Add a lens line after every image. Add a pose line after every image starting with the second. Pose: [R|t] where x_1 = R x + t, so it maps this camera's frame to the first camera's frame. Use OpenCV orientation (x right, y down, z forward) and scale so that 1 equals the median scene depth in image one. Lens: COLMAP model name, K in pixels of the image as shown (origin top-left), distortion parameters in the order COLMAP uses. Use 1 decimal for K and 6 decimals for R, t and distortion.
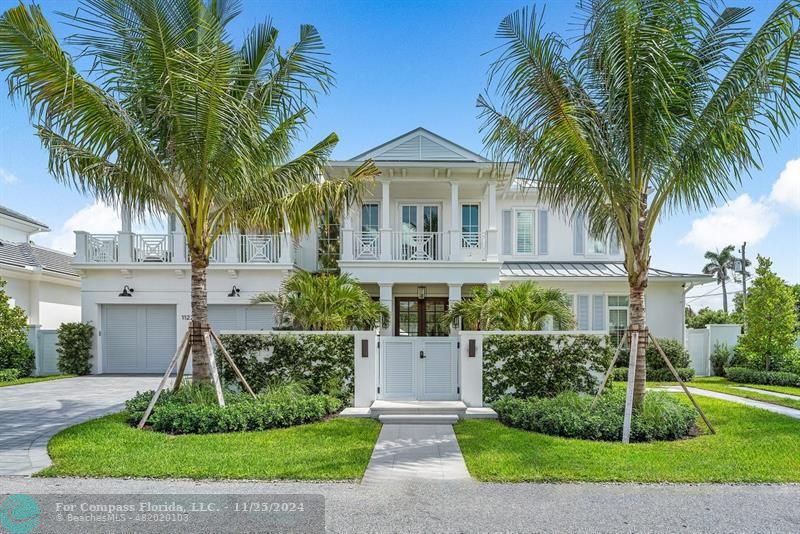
lens RADIAL K [[340.4, 0, 402.7], [0, 340.4, 266.0], [0, 0, 1]] dist [0.001378, 0.000780]
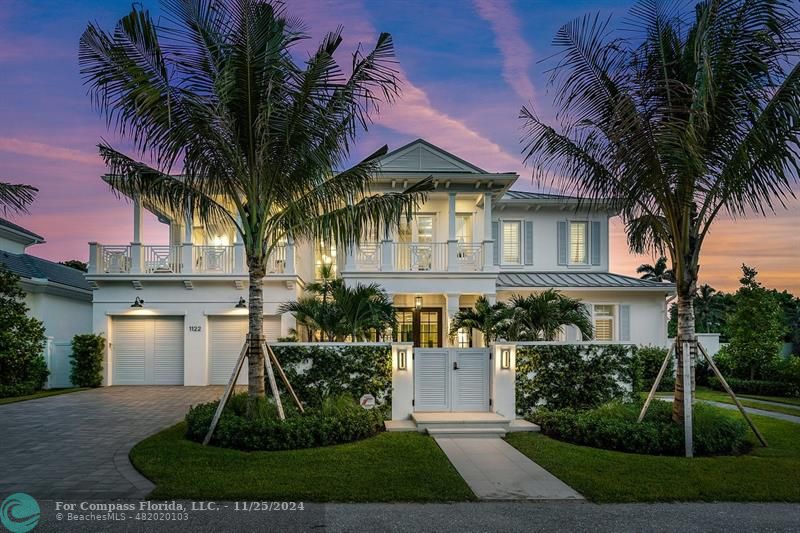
lens RADIAL K [[340.4, 0, 397.6], [0, 340.4, 269.9], [0, 0, 1]] dist [0.001378, 0.000780]
pose [[0.999992, -0.003822, -0.001181, -0.121785], [0.003800, 0.999819, -0.018660, 0.000287], [0.001253, 0.018655, 0.999825, 0.012781]]
